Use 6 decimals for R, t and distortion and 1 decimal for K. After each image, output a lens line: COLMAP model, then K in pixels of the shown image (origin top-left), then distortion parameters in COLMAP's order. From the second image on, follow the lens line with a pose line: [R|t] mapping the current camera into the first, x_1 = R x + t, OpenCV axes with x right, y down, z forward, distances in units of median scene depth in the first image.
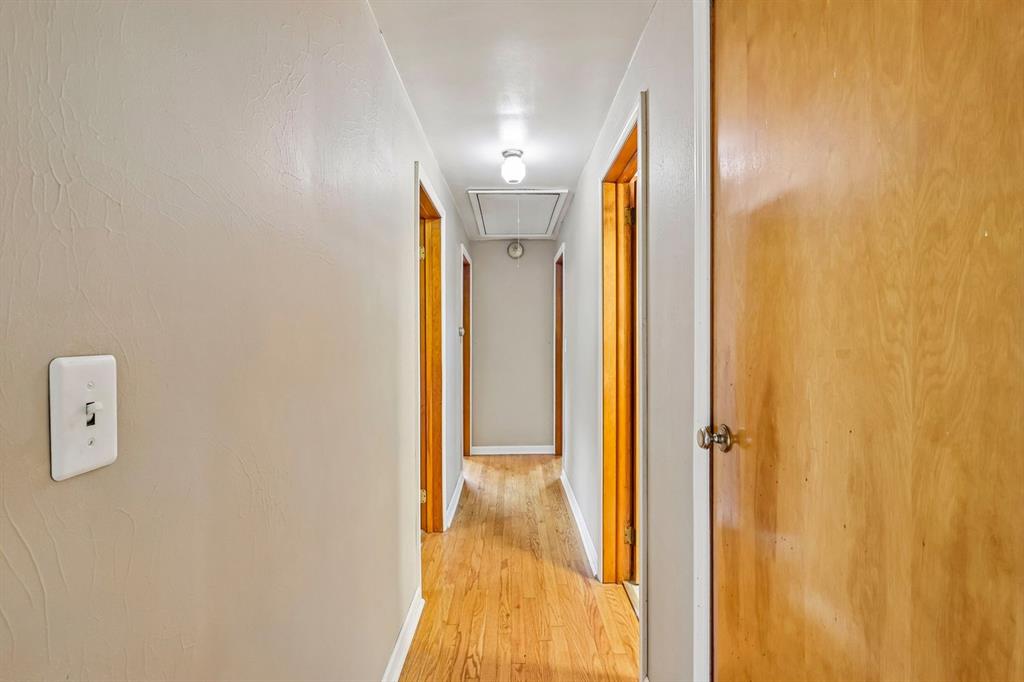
lens RADIAL K [[479.3, 0, 513.0], [0, 479.3, 339.5], [0, 0, 1]] dist [0.000480, 0.000676]
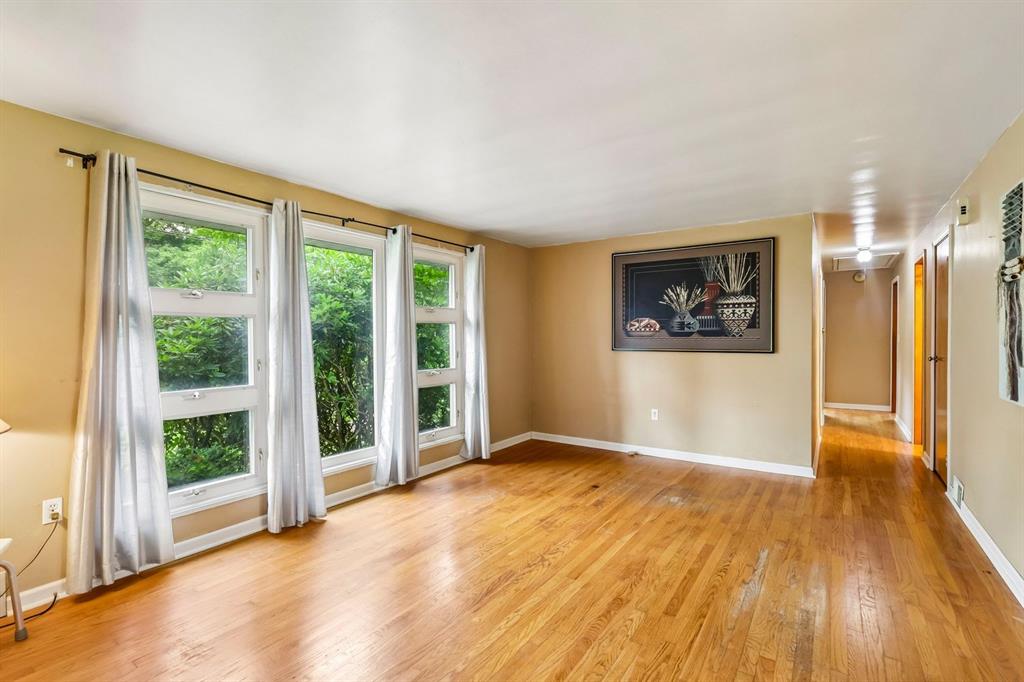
lens RADIAL K [[479.3, 0, 513.0], [0, 479.3, 339.5], [0, 0, 1]] dist [0.000480, 0.000676]
pose [[0.826511, 0.007129, -0.562876, -0.059849], [-0.002962, 0.999961, 0.008314, 0.004136], [0.562913, -0.005204, 0.826500, -1.134302]]
